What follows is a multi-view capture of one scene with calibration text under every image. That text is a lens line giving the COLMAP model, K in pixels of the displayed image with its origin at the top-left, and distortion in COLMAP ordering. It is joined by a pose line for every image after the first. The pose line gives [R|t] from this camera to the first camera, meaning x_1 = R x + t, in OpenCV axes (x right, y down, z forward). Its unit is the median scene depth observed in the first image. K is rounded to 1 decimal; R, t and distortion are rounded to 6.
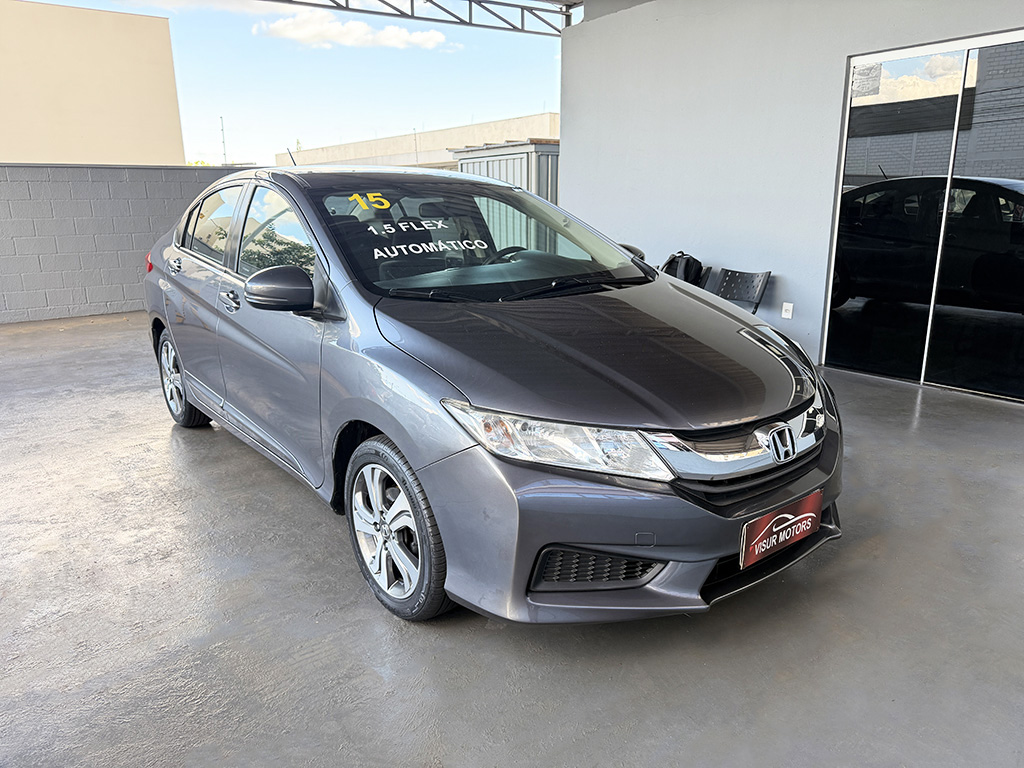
lens RADIAL K [[735.0, 0, 507.4], [0, 735.0, 395.5], [0, 0, 1]] dist [0.005933, -0.006929]
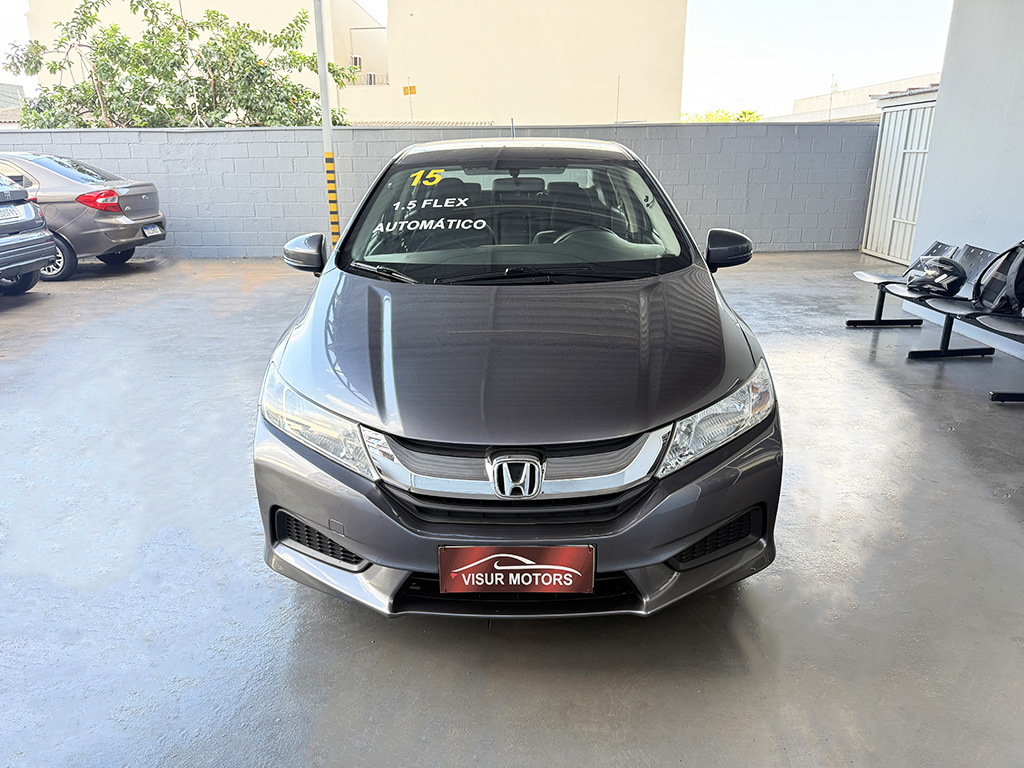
lens RADIAL K [[732.1, 0, 512.0], [0, 732.1, 384.0], [0, 0, 1]] dist [0.002769, -0.029114]
pose [[0.802038, 0.191933, -0.565595, 0.841469], [-0.158721, 0.981403, 0.107962, -0.141931], [0.575798, 0.003182, 0.817586, 0.259337]]
